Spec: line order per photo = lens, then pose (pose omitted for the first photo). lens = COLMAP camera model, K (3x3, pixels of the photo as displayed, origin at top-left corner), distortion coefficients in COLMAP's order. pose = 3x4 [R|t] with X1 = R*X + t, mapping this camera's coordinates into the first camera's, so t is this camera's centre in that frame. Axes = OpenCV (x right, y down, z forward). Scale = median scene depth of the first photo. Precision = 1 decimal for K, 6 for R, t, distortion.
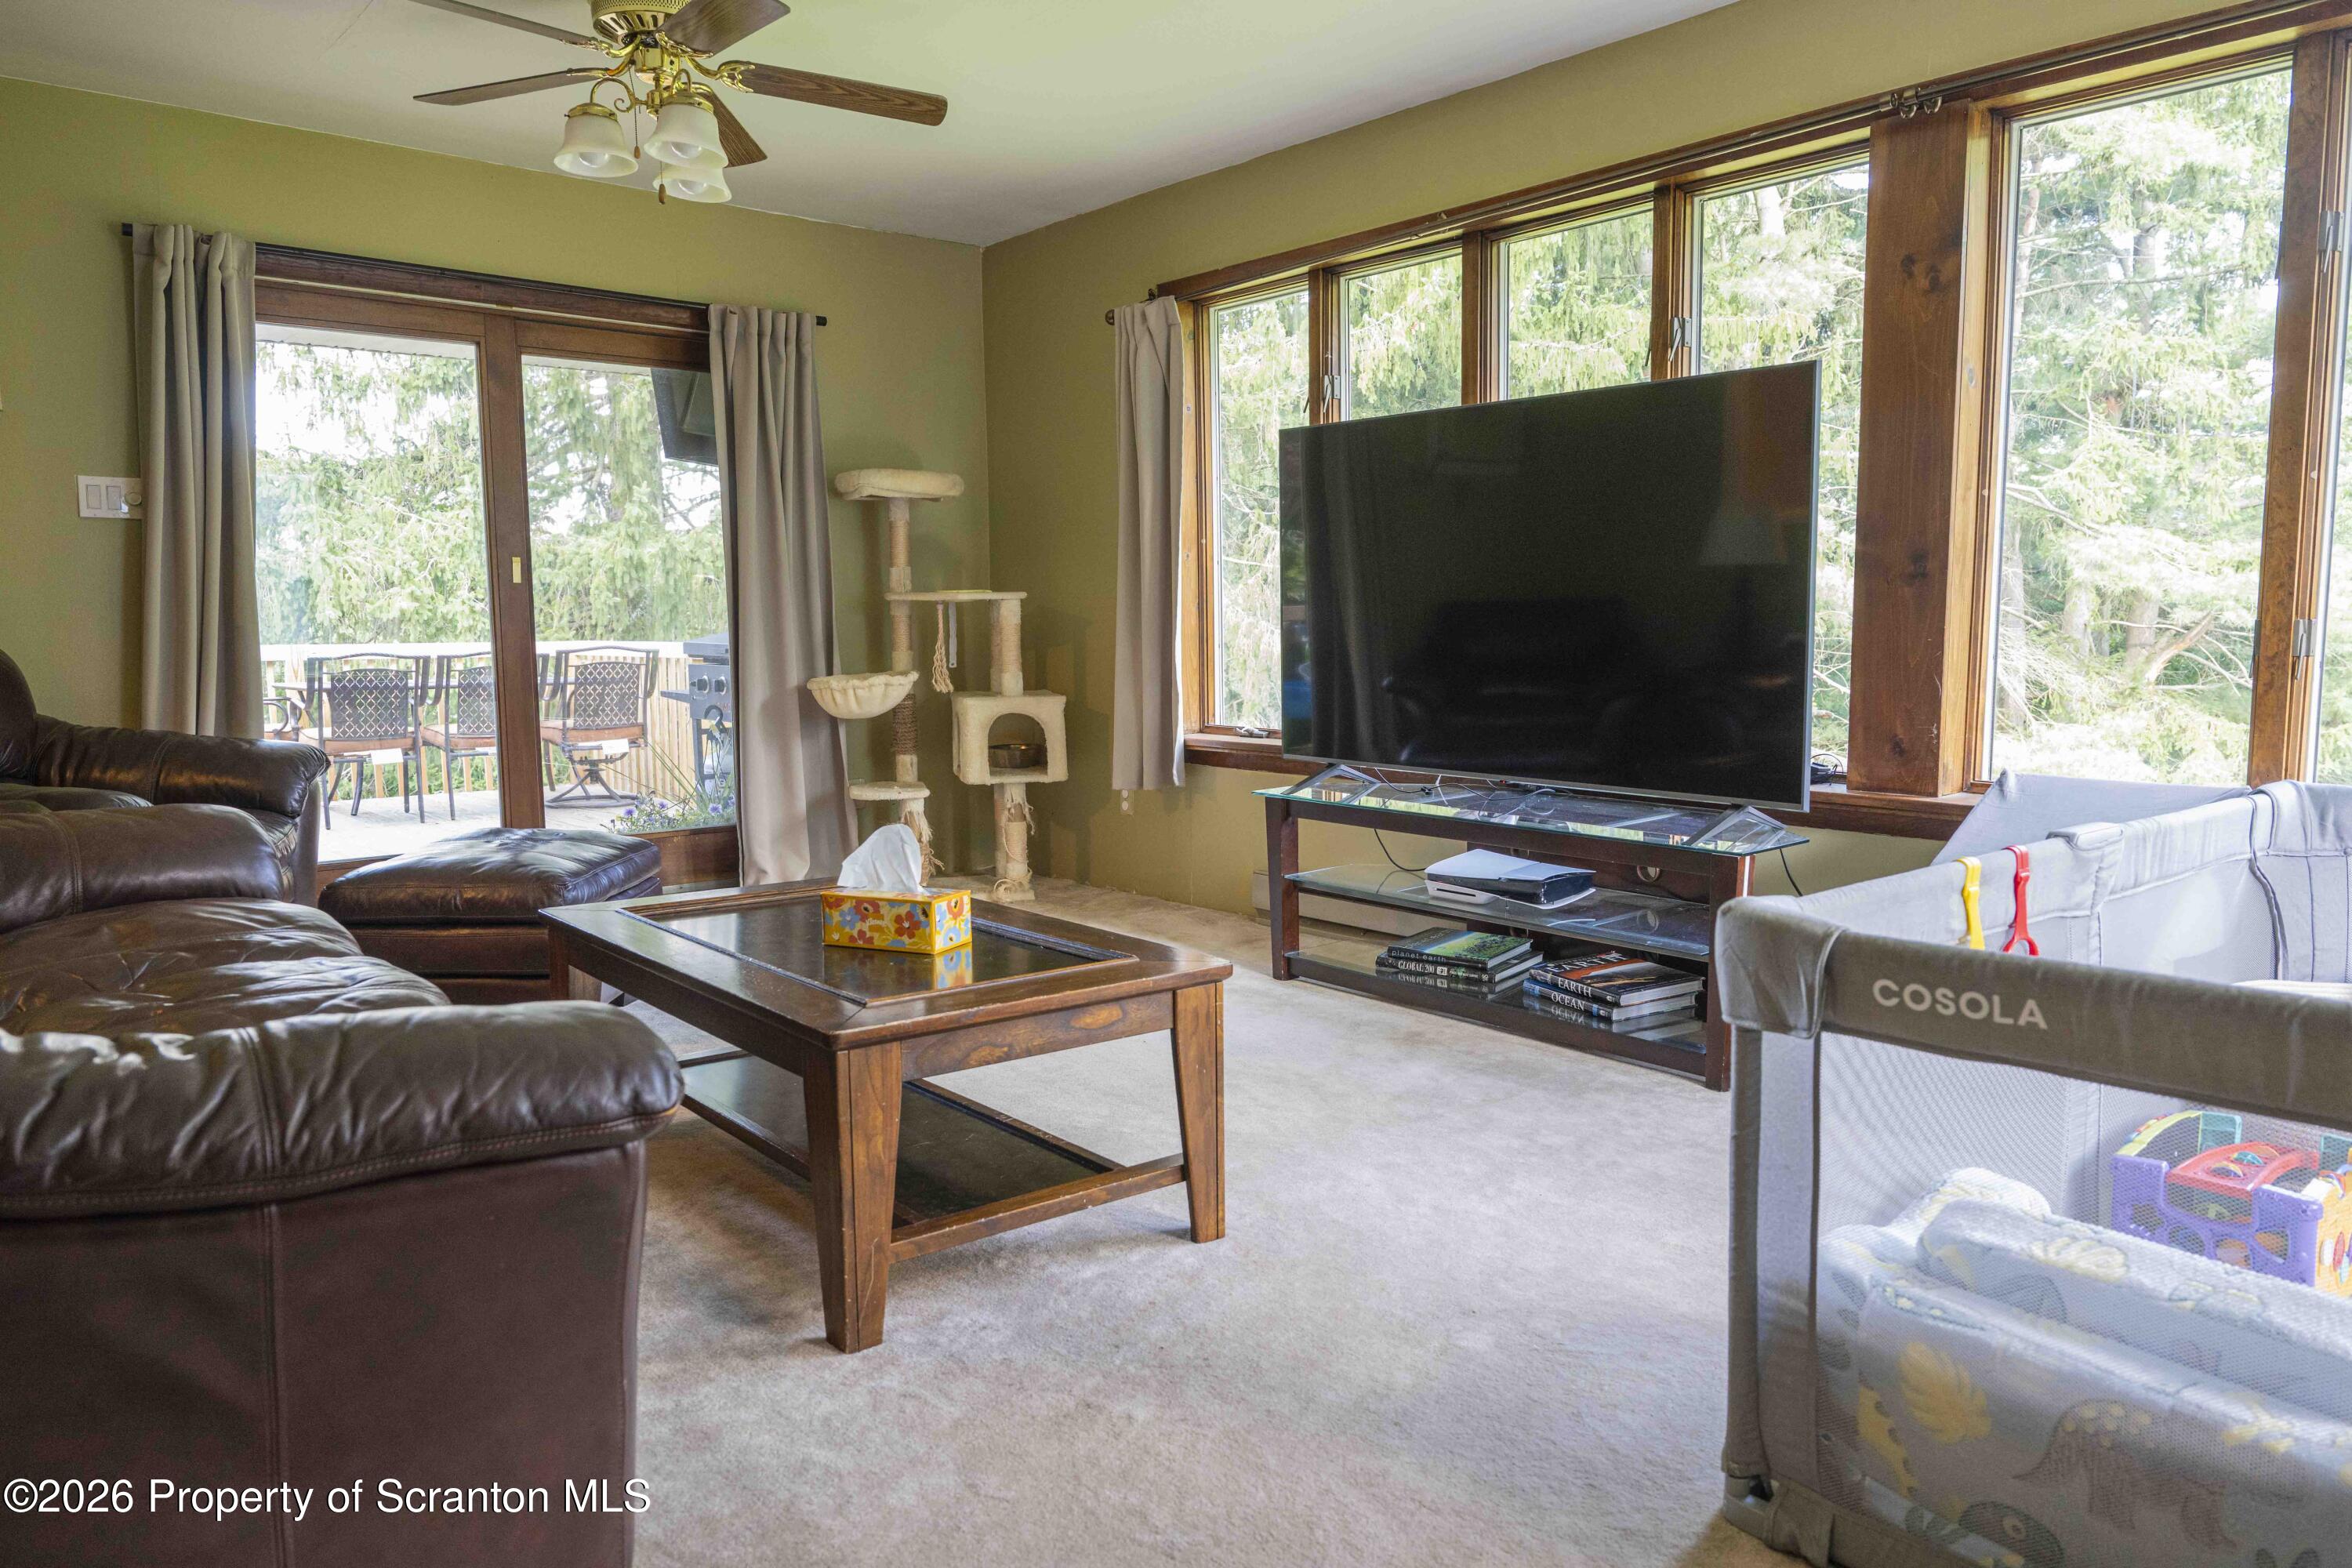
lens RADIAL K [[1705.0, 0, 1189.4], [0, 1705.0, 777.6], [0, 0, 1]] dist [0.015148, -0.005269]
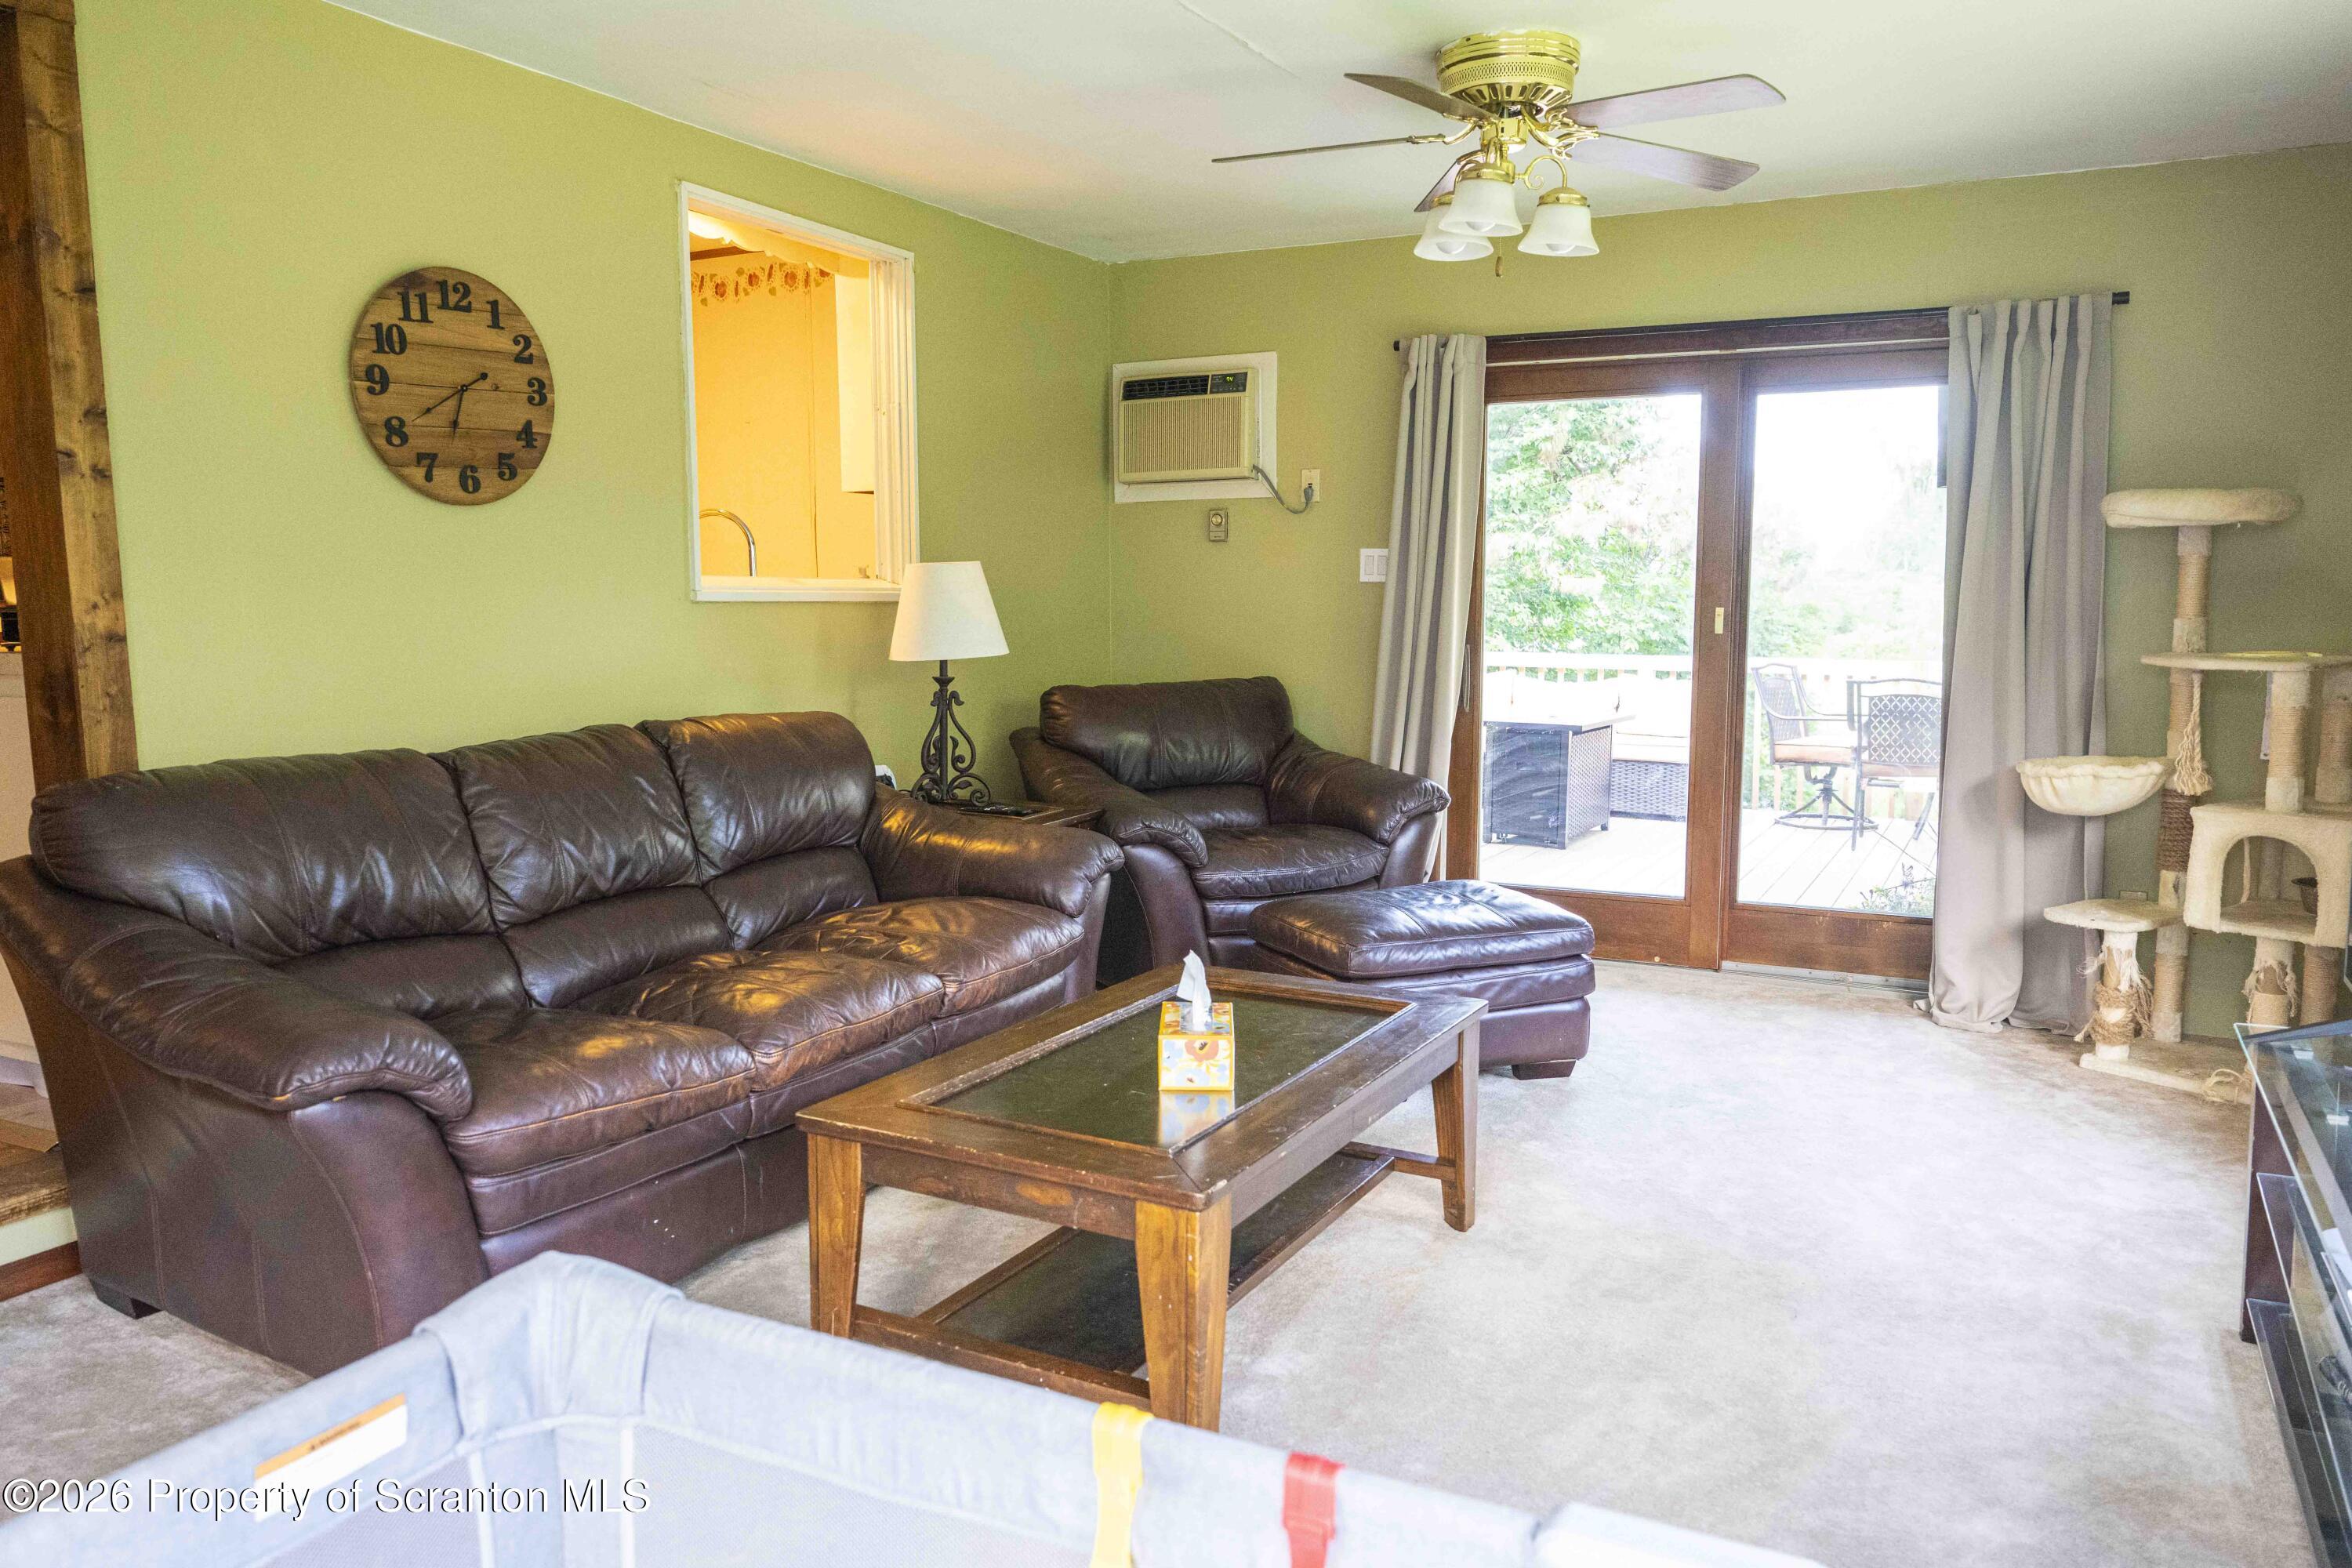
lens RADIAL K [[1705.0, 0, 1127.0], [0, 1705.0, 775.5], [0, 0, 1]] dist [0.015148, -0.005269]
pose [[0.351847, 0.107666, -0.929845, 0.398568], [-0.088358, 0.992748, 0.081516, -0.082881], [0.931878, 0.053478, 0.358808, 0.340382]]
